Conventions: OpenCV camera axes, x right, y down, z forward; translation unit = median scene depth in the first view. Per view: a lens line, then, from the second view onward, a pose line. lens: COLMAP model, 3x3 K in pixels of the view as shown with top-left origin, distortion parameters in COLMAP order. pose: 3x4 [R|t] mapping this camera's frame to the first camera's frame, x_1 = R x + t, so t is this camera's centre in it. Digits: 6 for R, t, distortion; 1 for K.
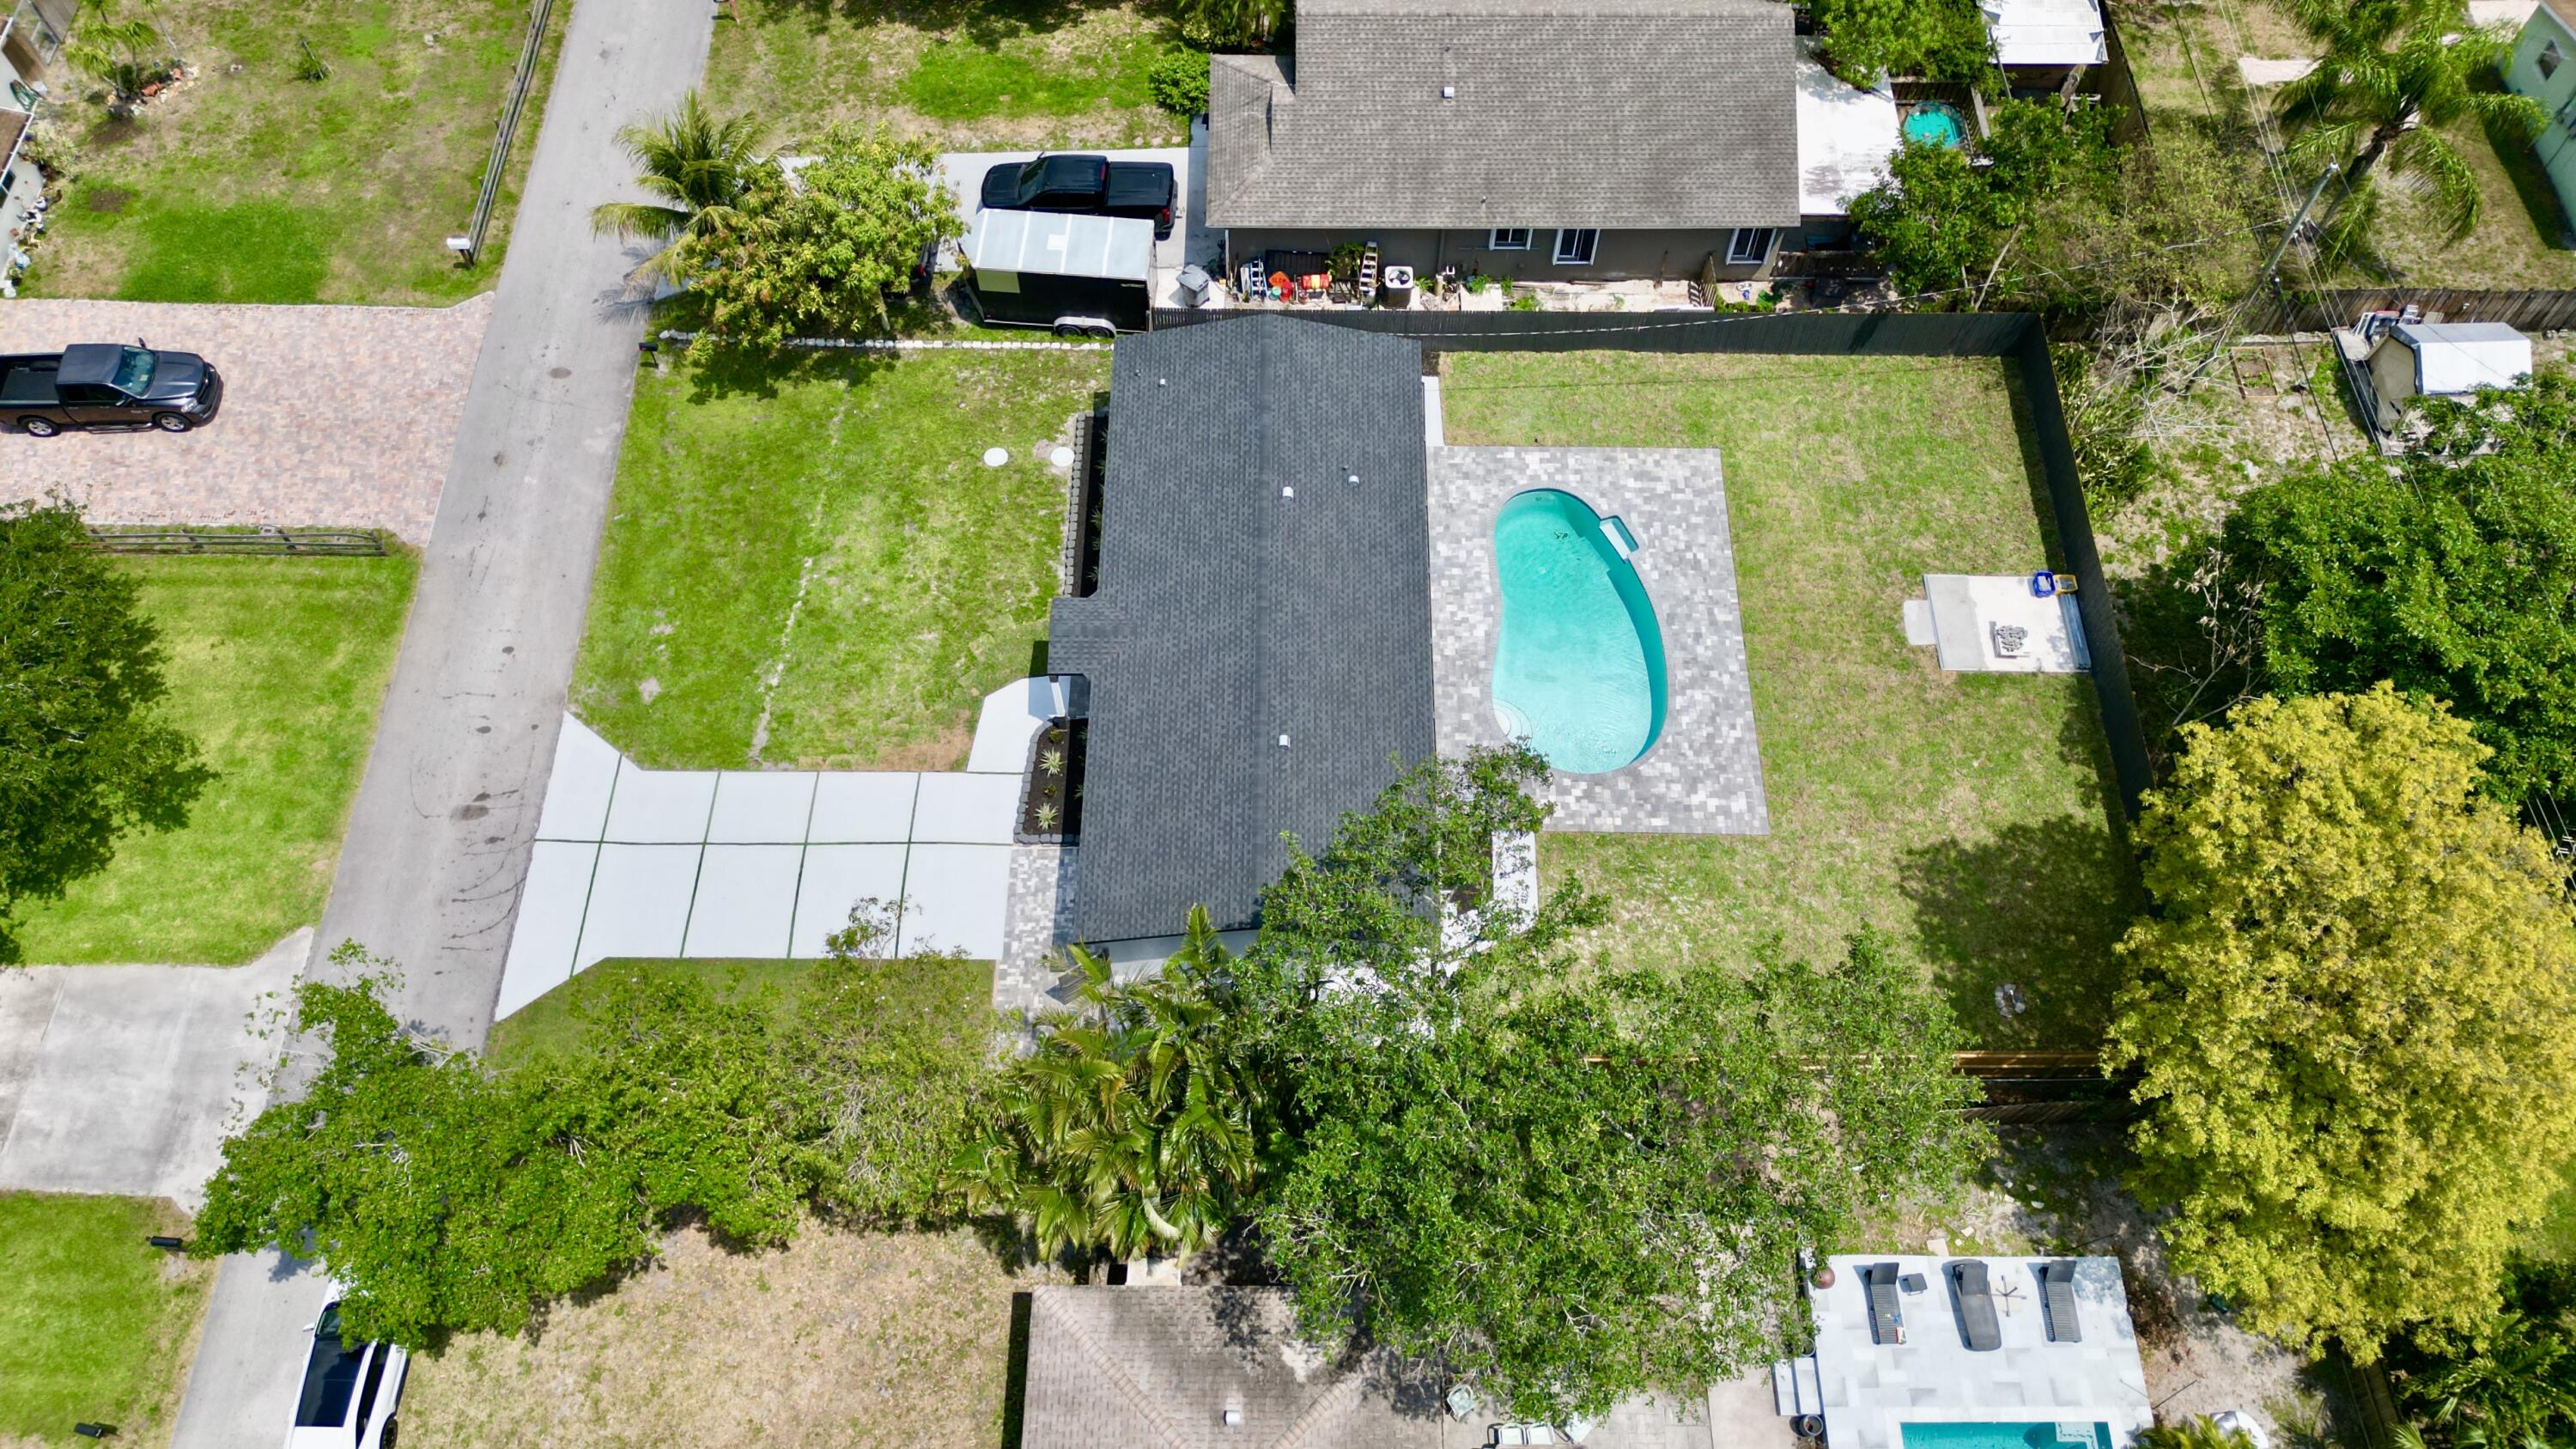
lens RADIAL K [[1802.5, 0, 1296.7], [0, 1802.5, 727.5], [0, 0, 1]] dist [0.061209, -0.070454]
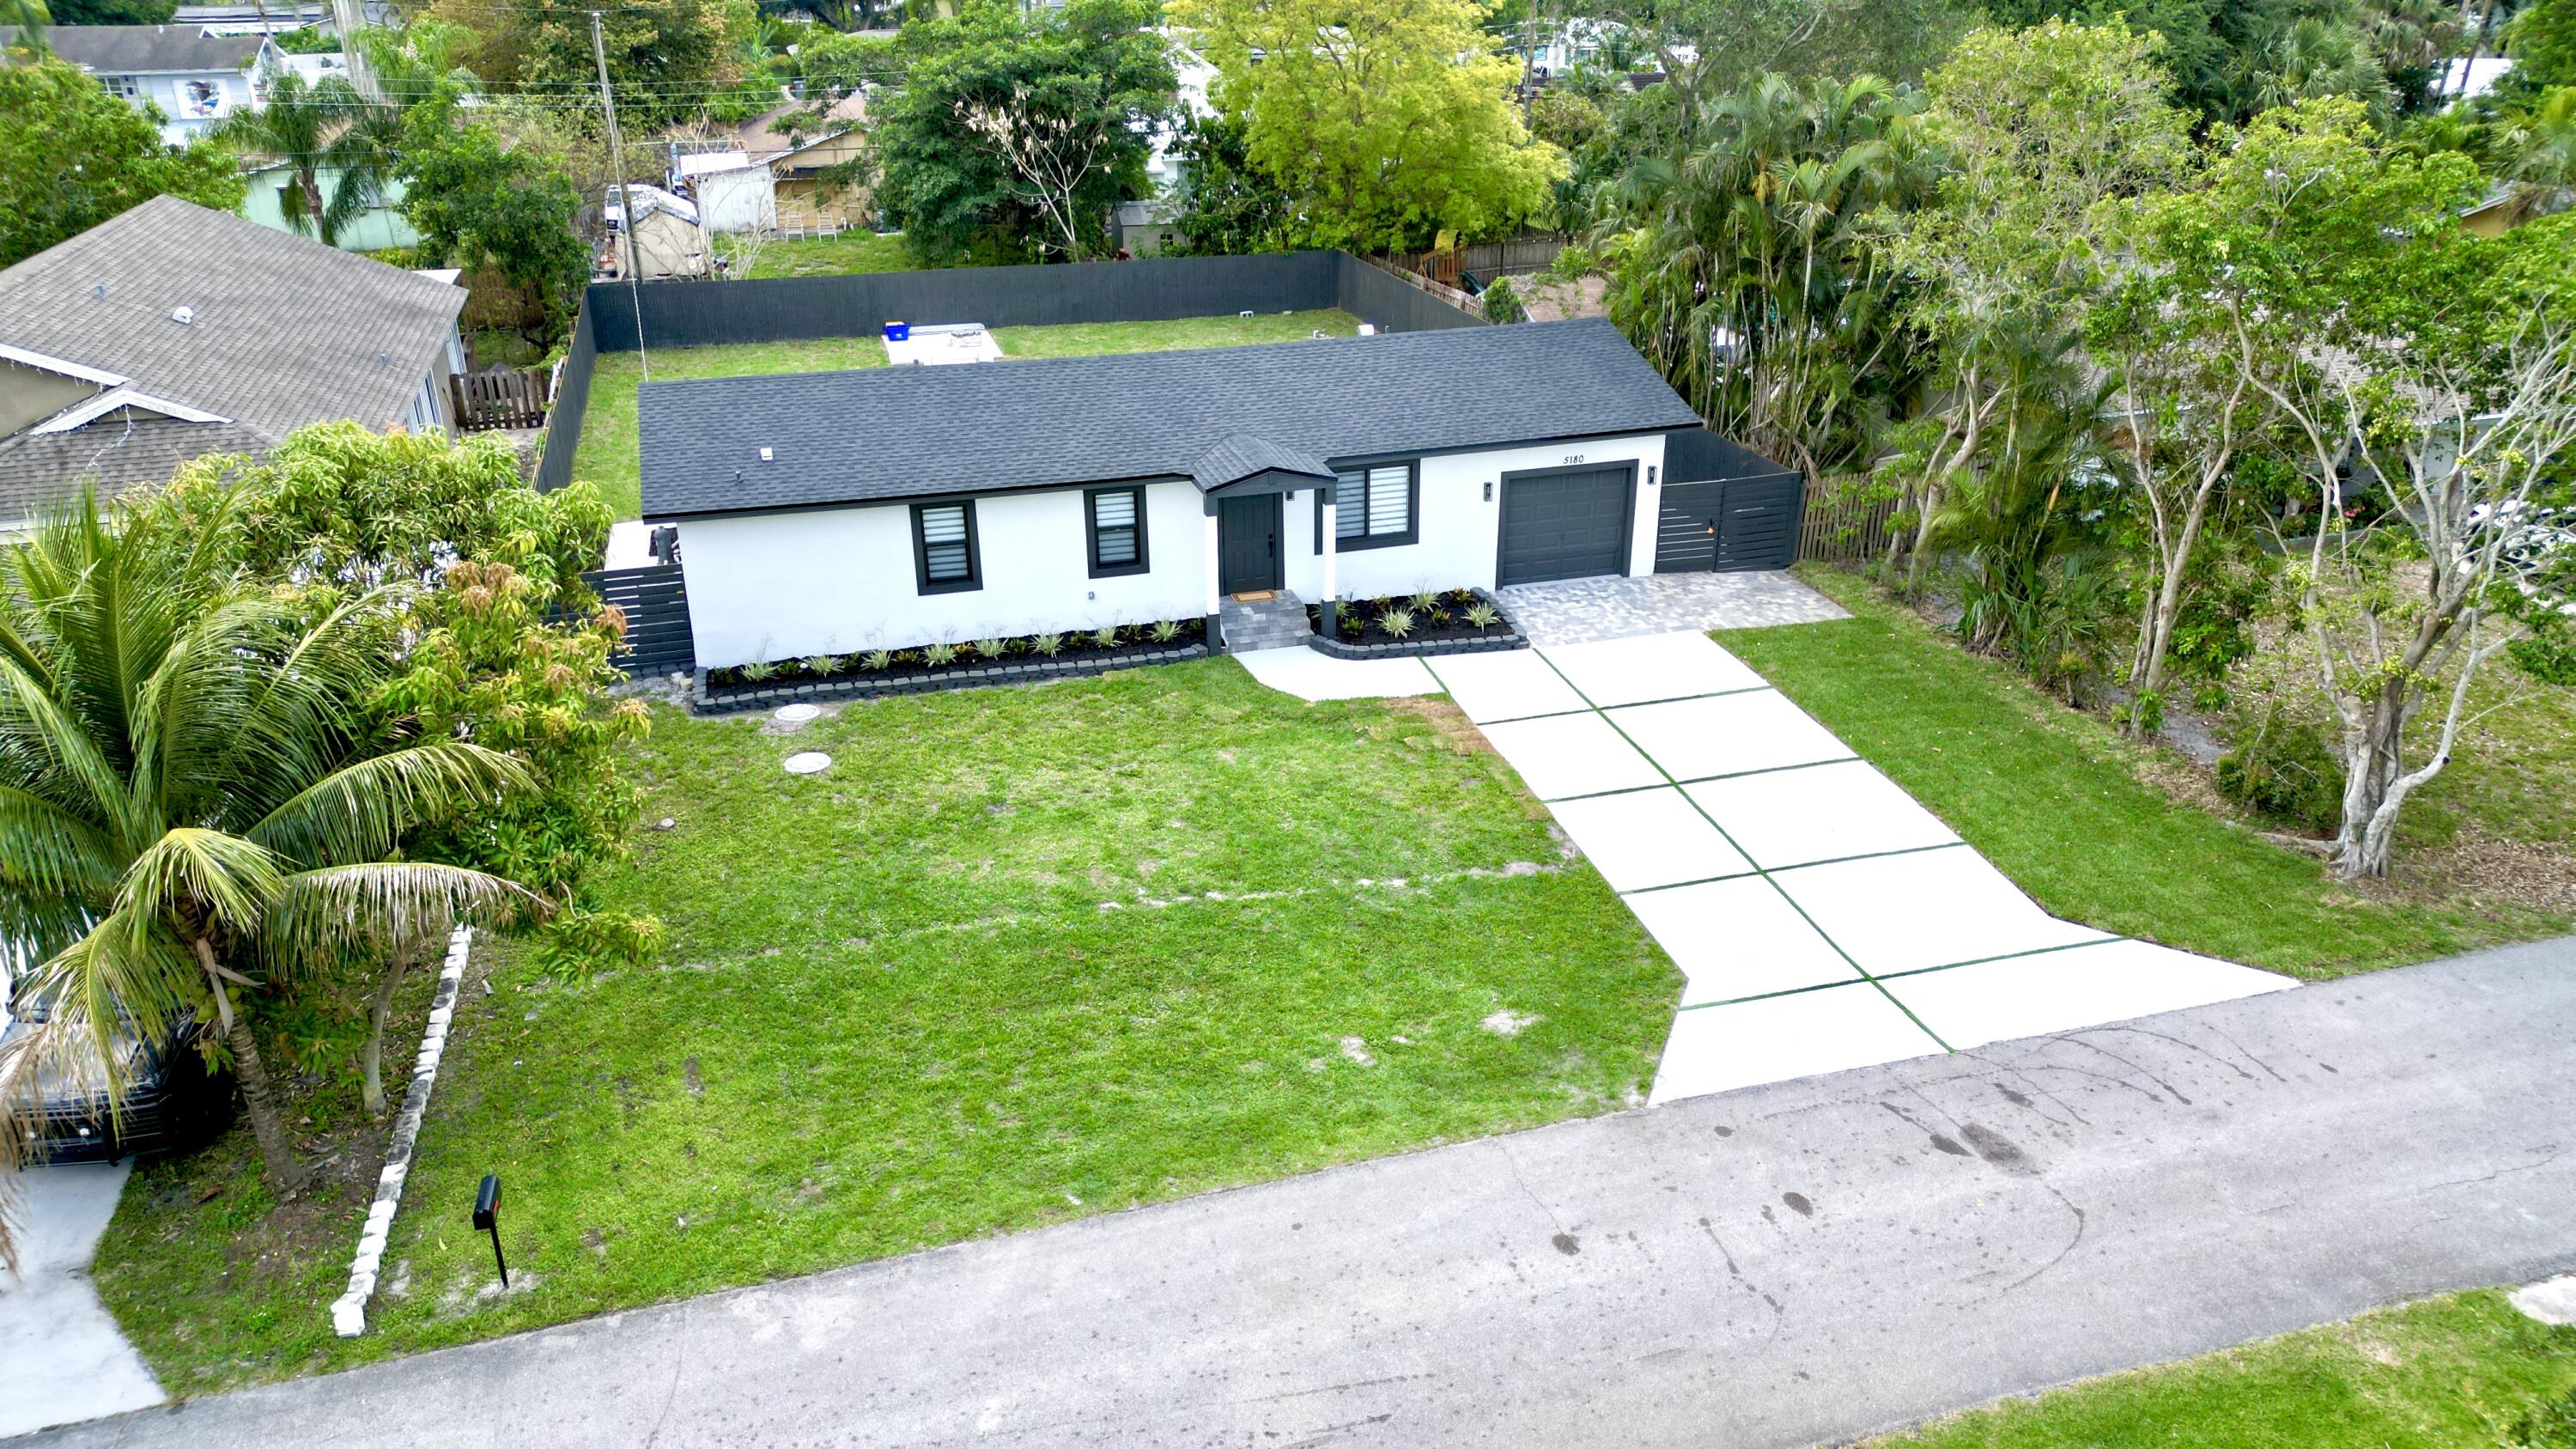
lens RADIAL K [[1792.8, 0, 1300.0], [0, 1792.8, 725.8], [0, 0, 1]] dist [0.031691, -0.003196]
pose [[-0.289175, -0.412649, 0.863770, -0.666355], [0.834093, 0.334171, 0.438883, -0.269757], [-0.469751, 0.847379, 0.247554, 0.830137]]
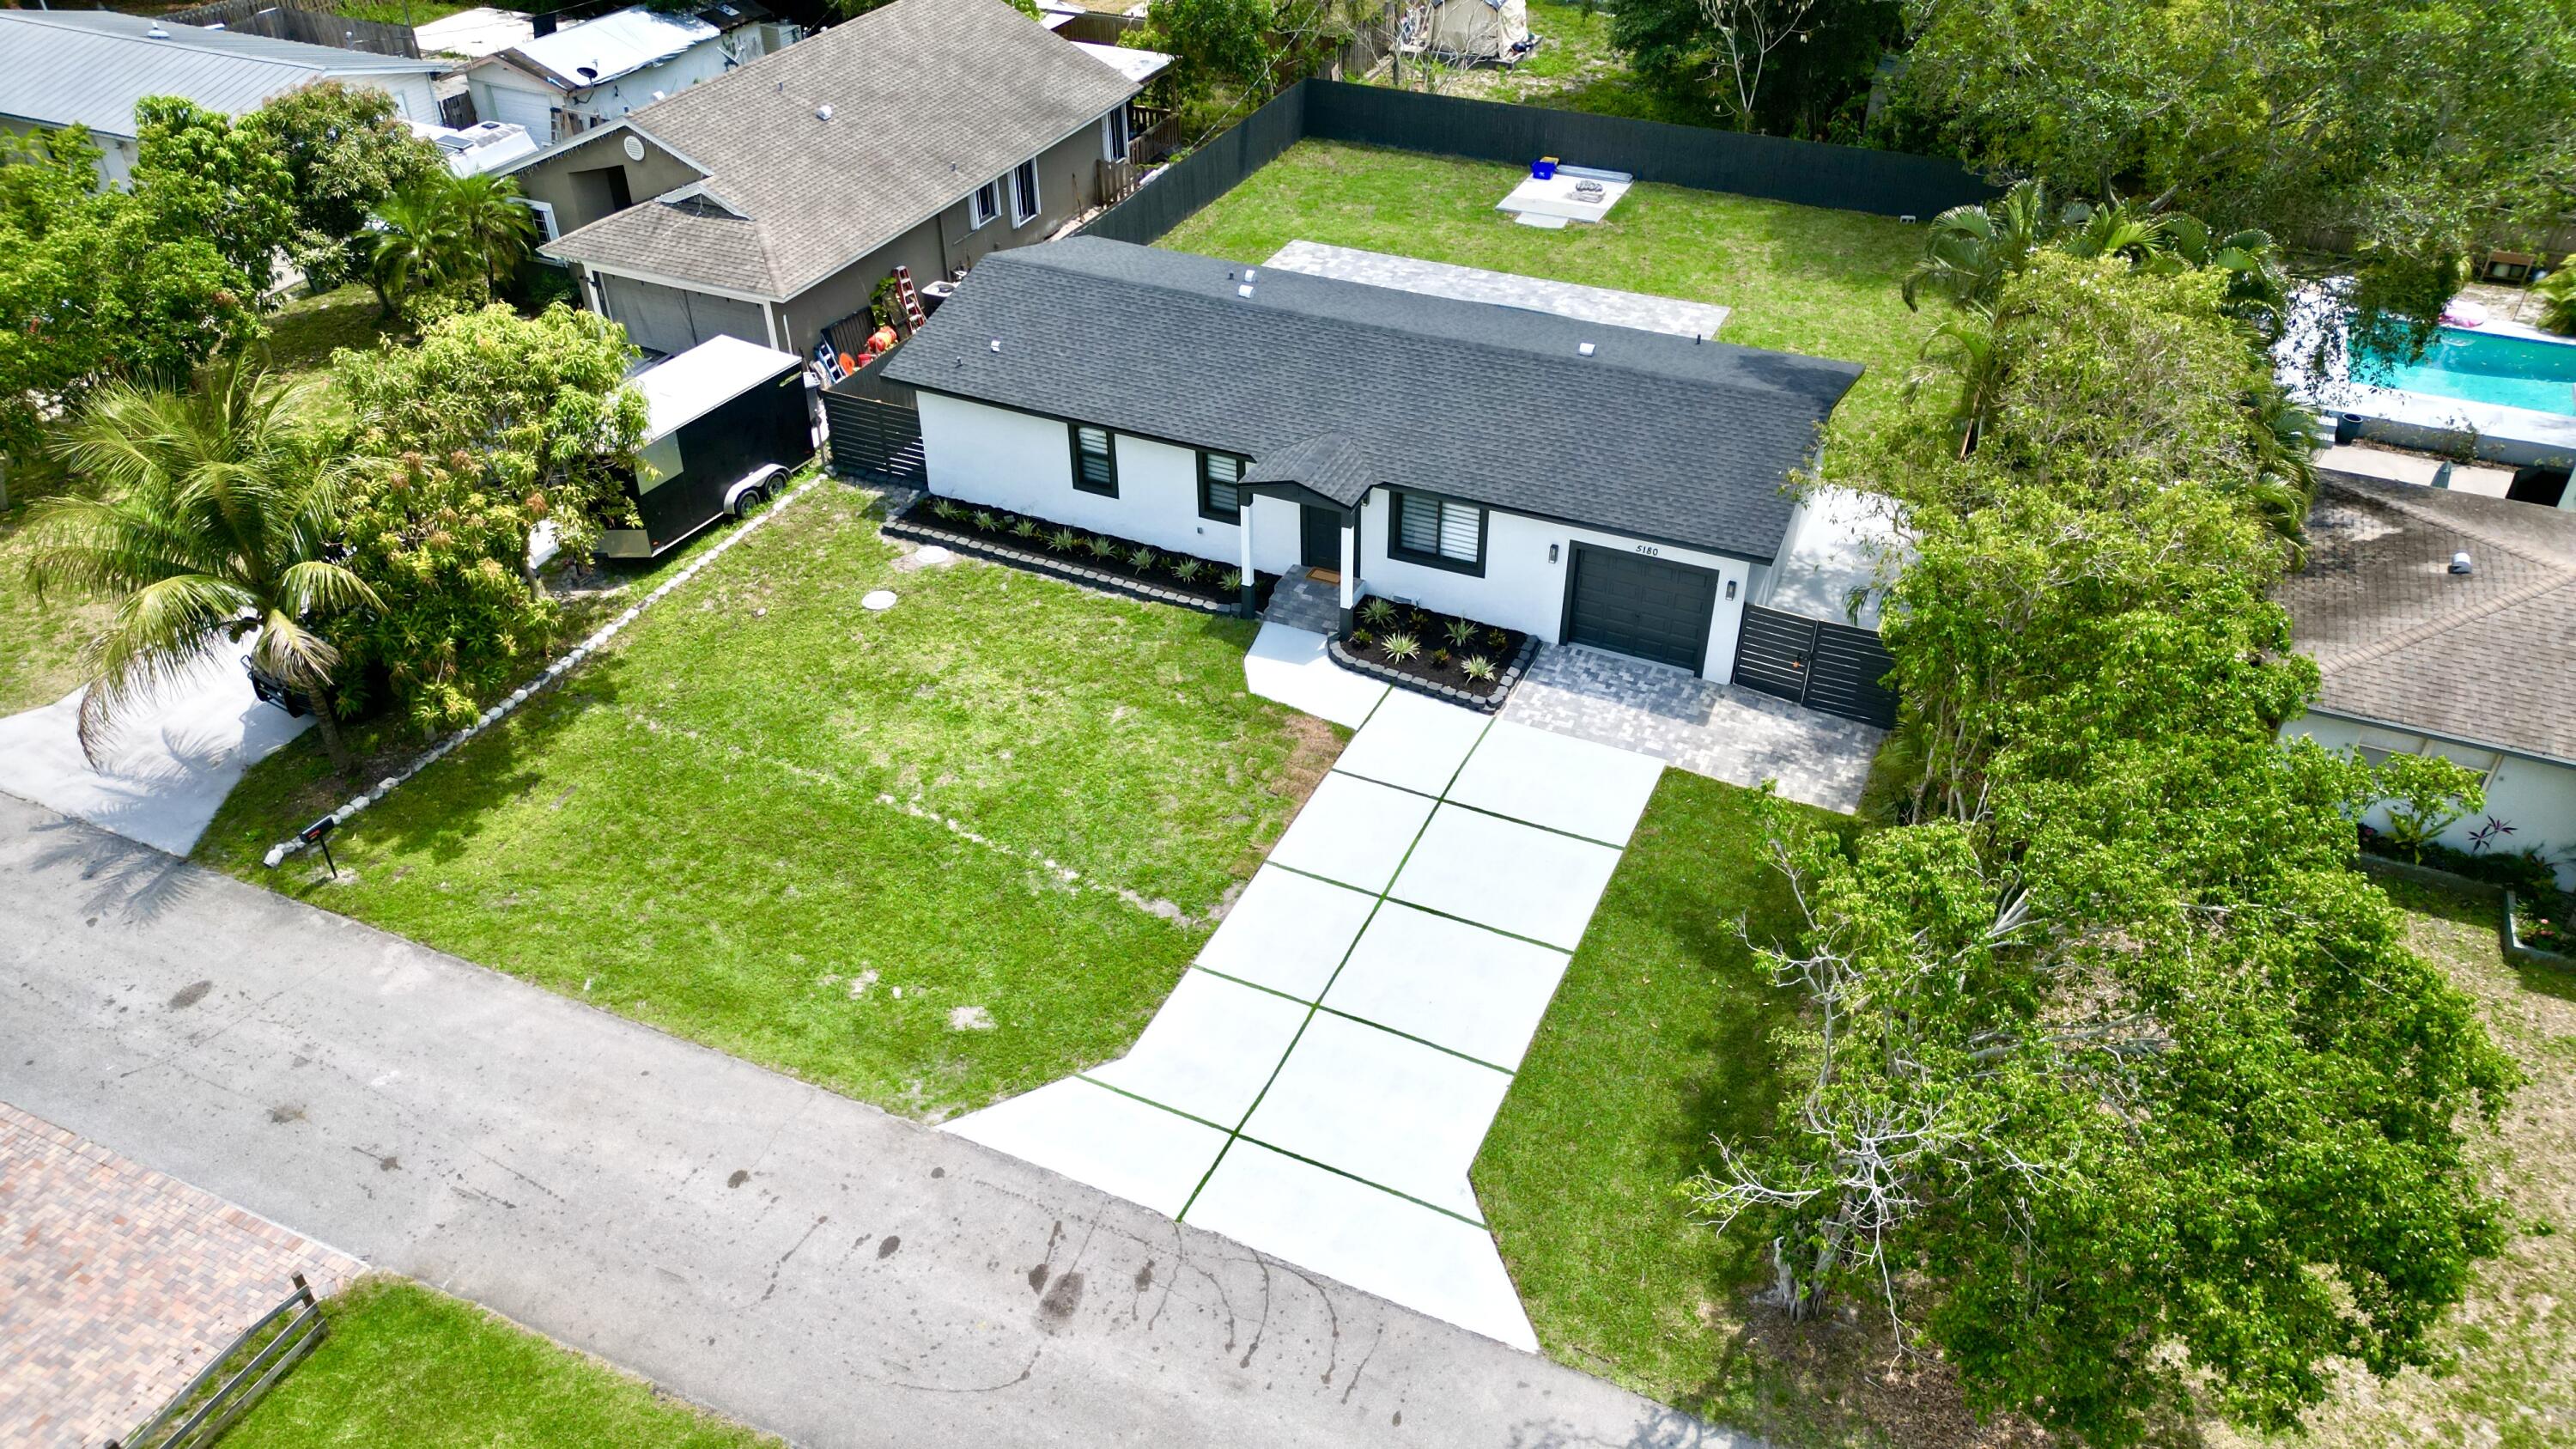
lens RADIAL K [[1792.8, 0, 1300.0], [0, 1792.8, 725.8], [0, 0, 1]] dist [0.031691, -0.003196]
pose [[0.409842, -0.548118, 0.729106, -0.643986], [0.800653, 0.599128, 0.000345, 0.005322], [-0.437017, 0.583620, 0.684401, 0.515555]]
